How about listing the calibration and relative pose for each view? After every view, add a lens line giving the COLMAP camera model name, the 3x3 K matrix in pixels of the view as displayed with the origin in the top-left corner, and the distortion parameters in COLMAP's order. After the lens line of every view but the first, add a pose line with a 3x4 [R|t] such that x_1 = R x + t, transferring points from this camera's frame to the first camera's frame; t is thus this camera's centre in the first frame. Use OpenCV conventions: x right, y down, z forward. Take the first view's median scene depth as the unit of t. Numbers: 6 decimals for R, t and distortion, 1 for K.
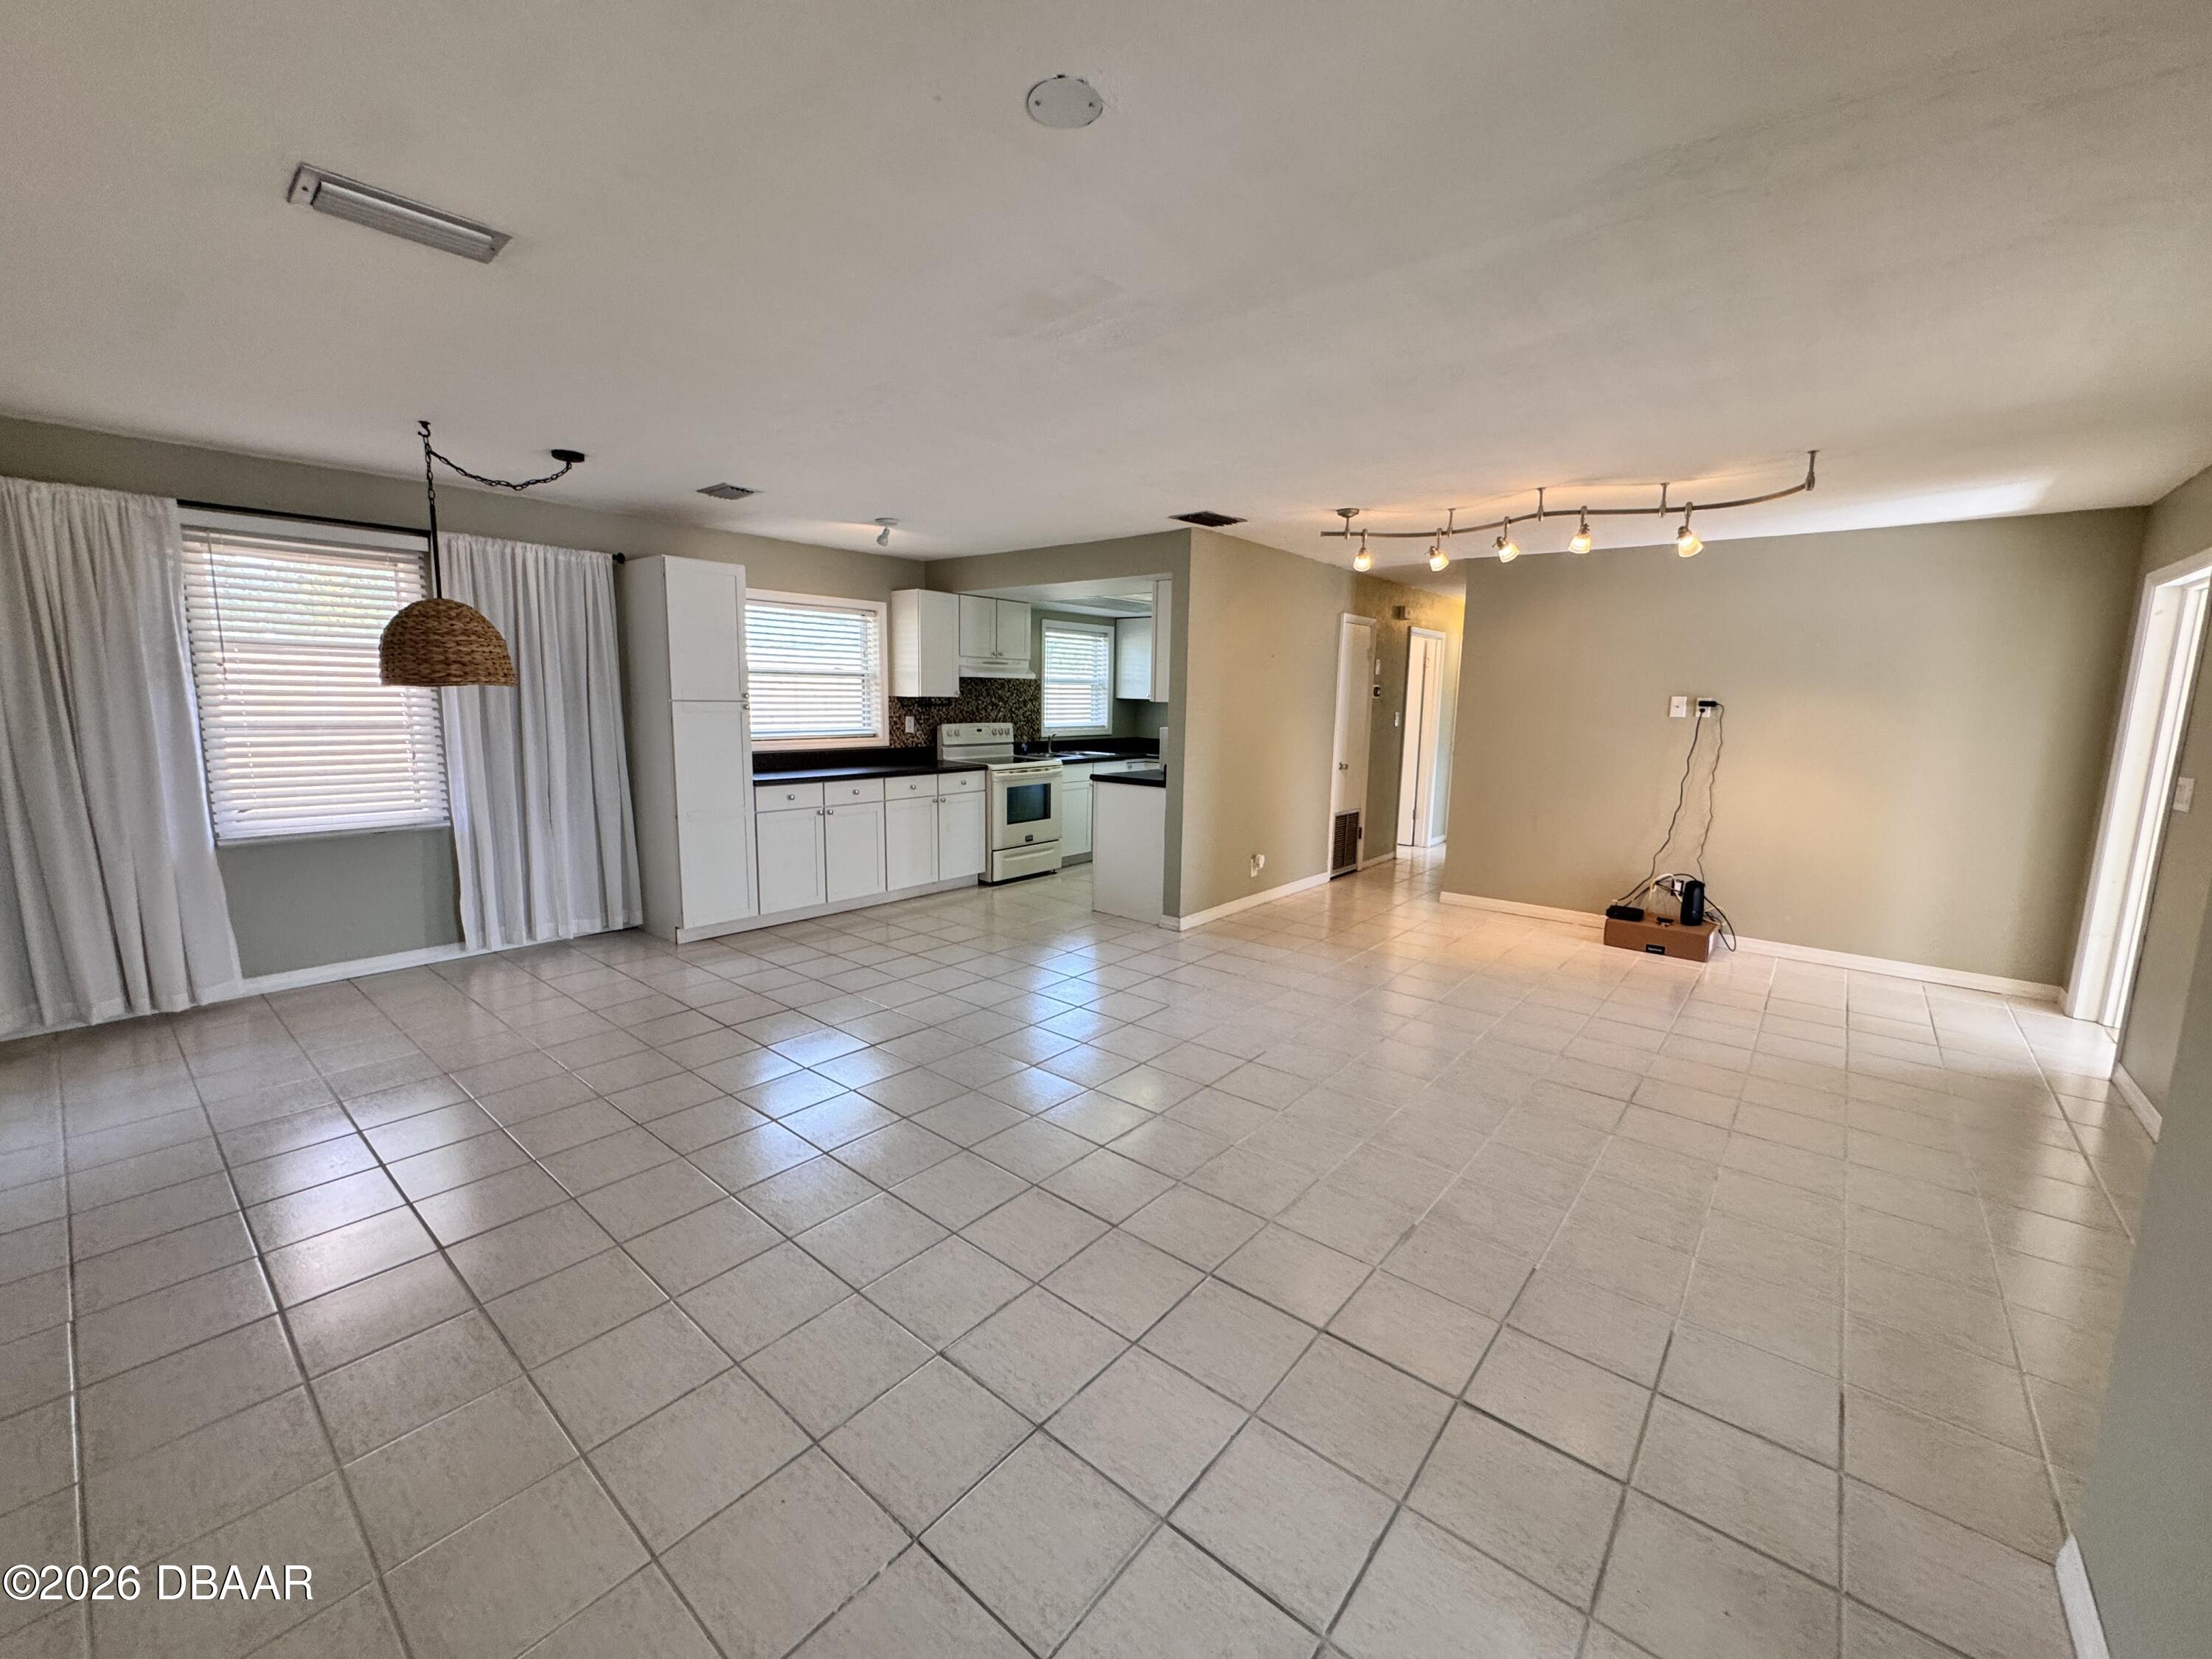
lens RADIAL K [[879.7, 0, 1106.0], [0, 879.7, 829.5], [0, 0, 1]] dist [0.000130, 0.000002]
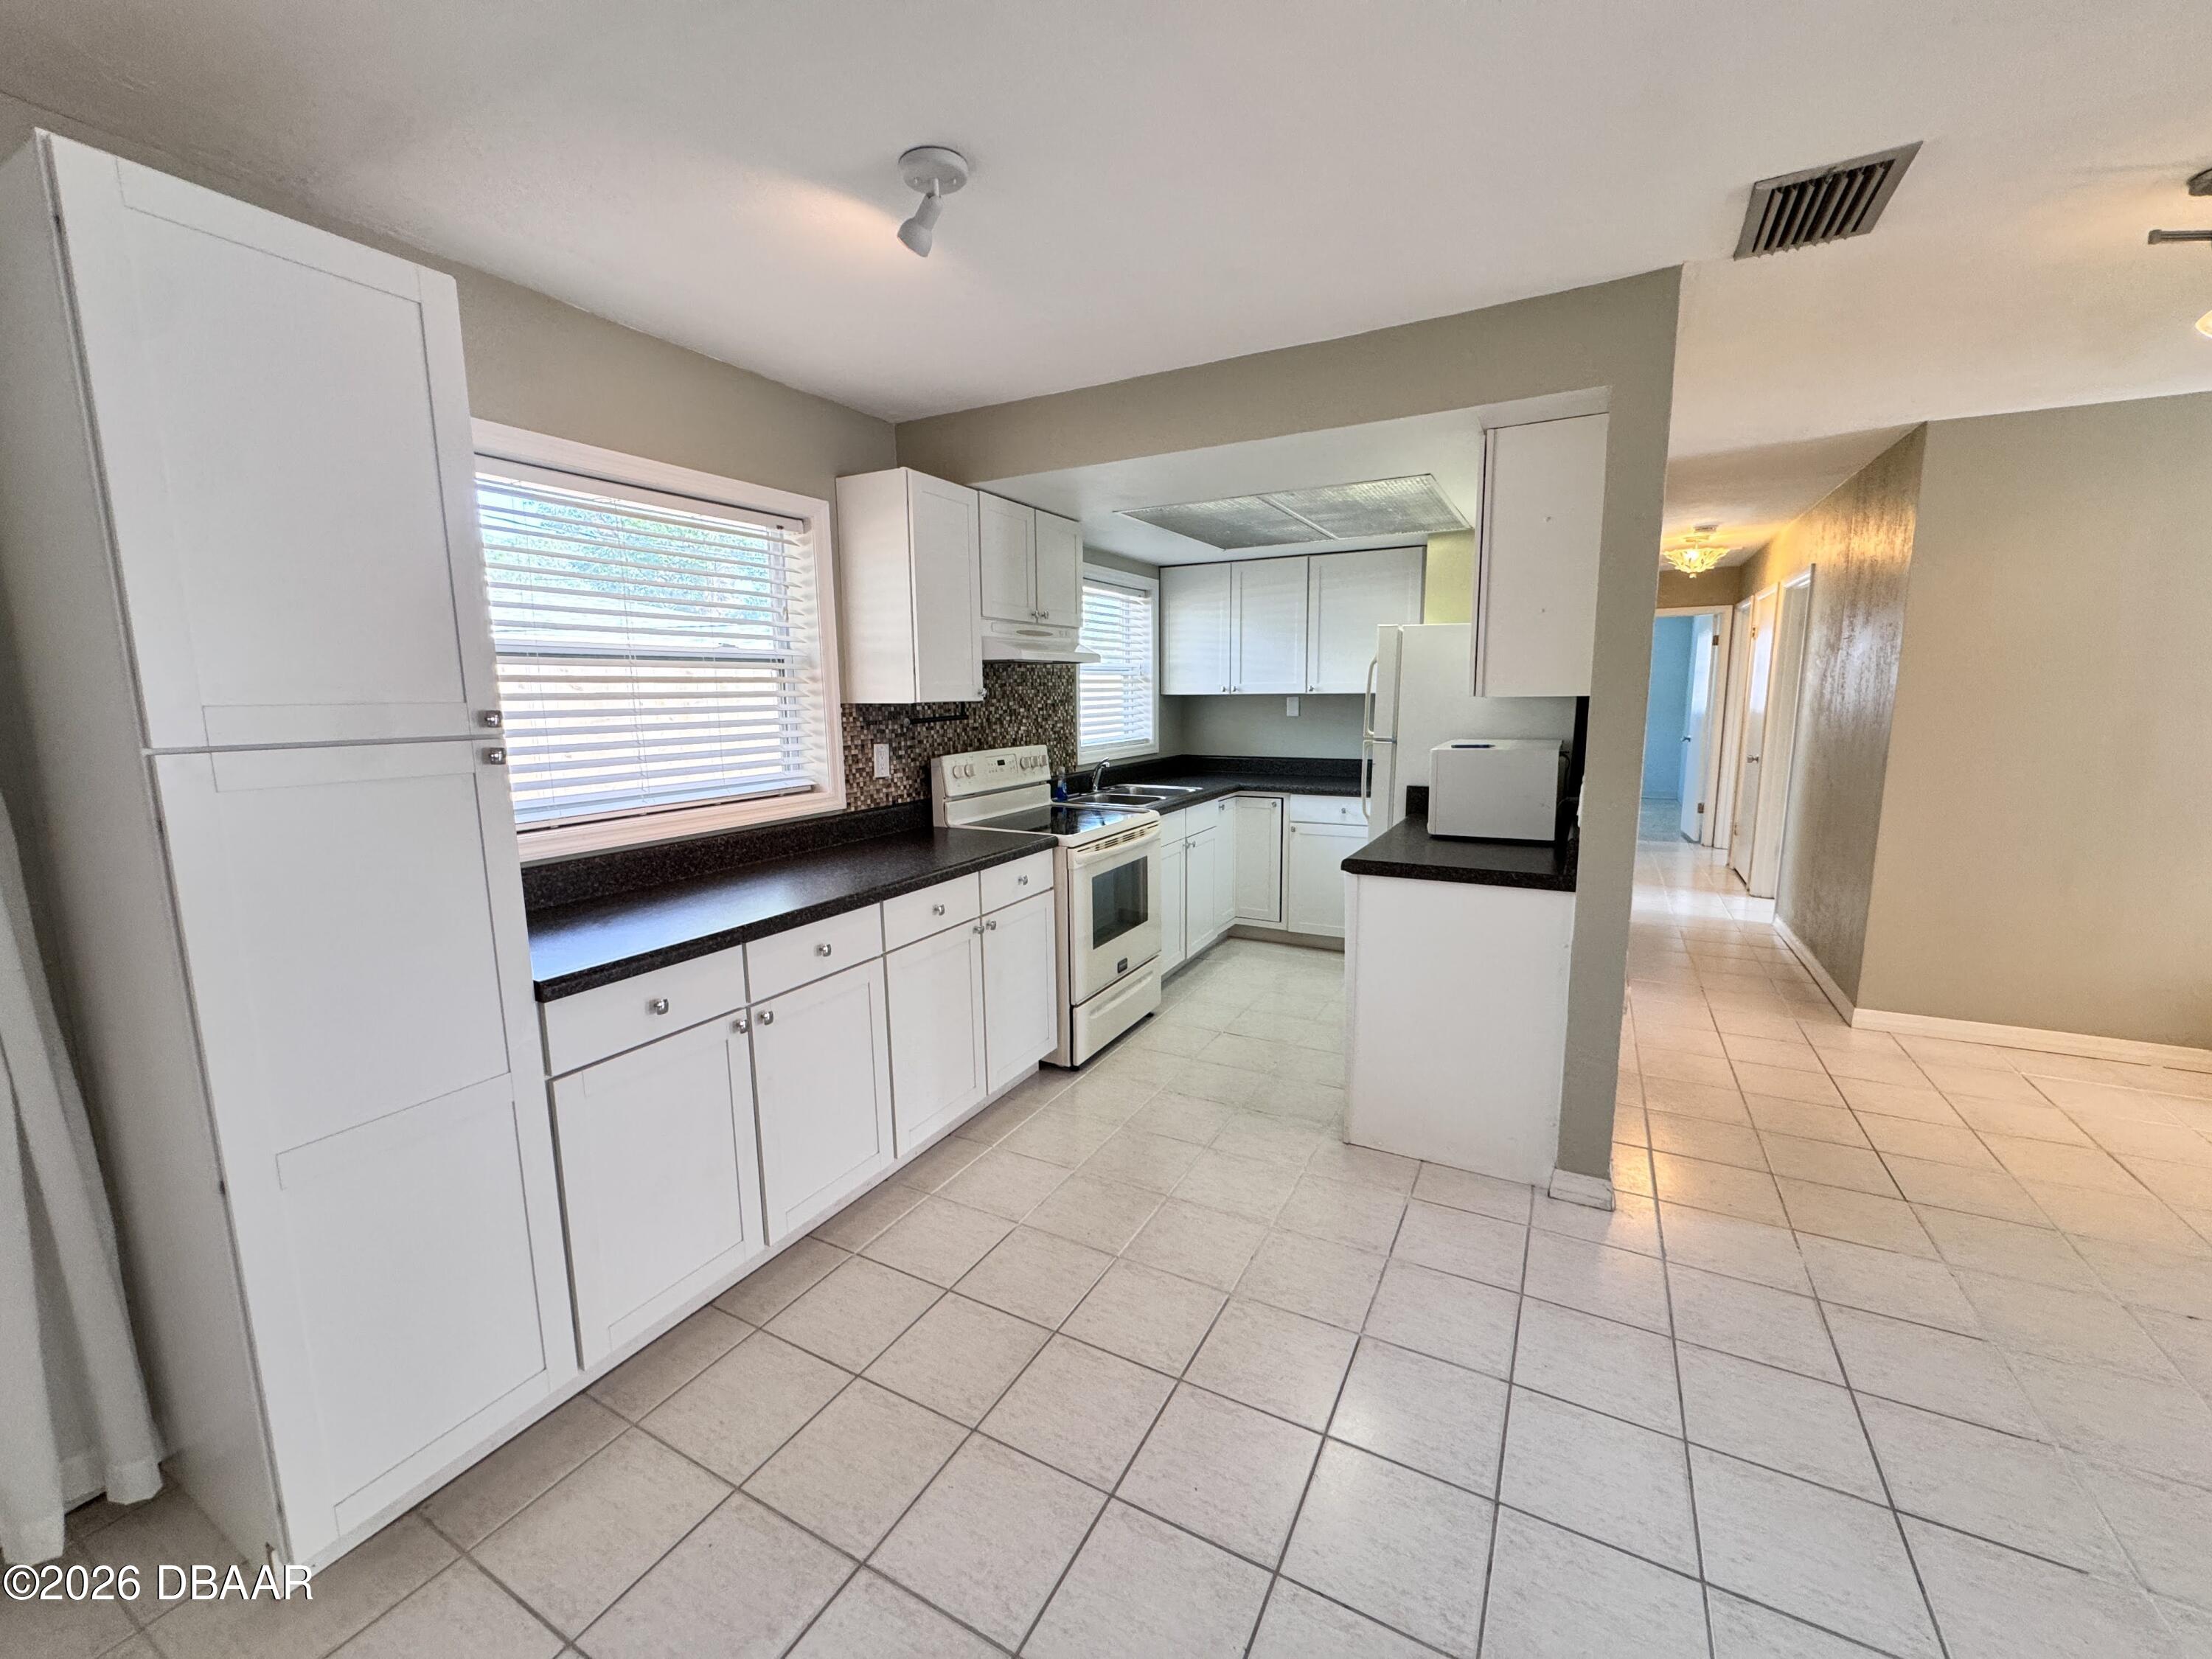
lens RADIAL K [[892.0, 0, 1117.8], [0, 892.0, 814.4], [0, 0, 1]] dist [0.034033, -0.000031]
pose [[0.976172, -0.058591, 0.208939, -0.203008], [0.061395, 0.998089, -0.006957, -0.079170], [-0.208132, 0.019619, 0.977904, 0.495956]]
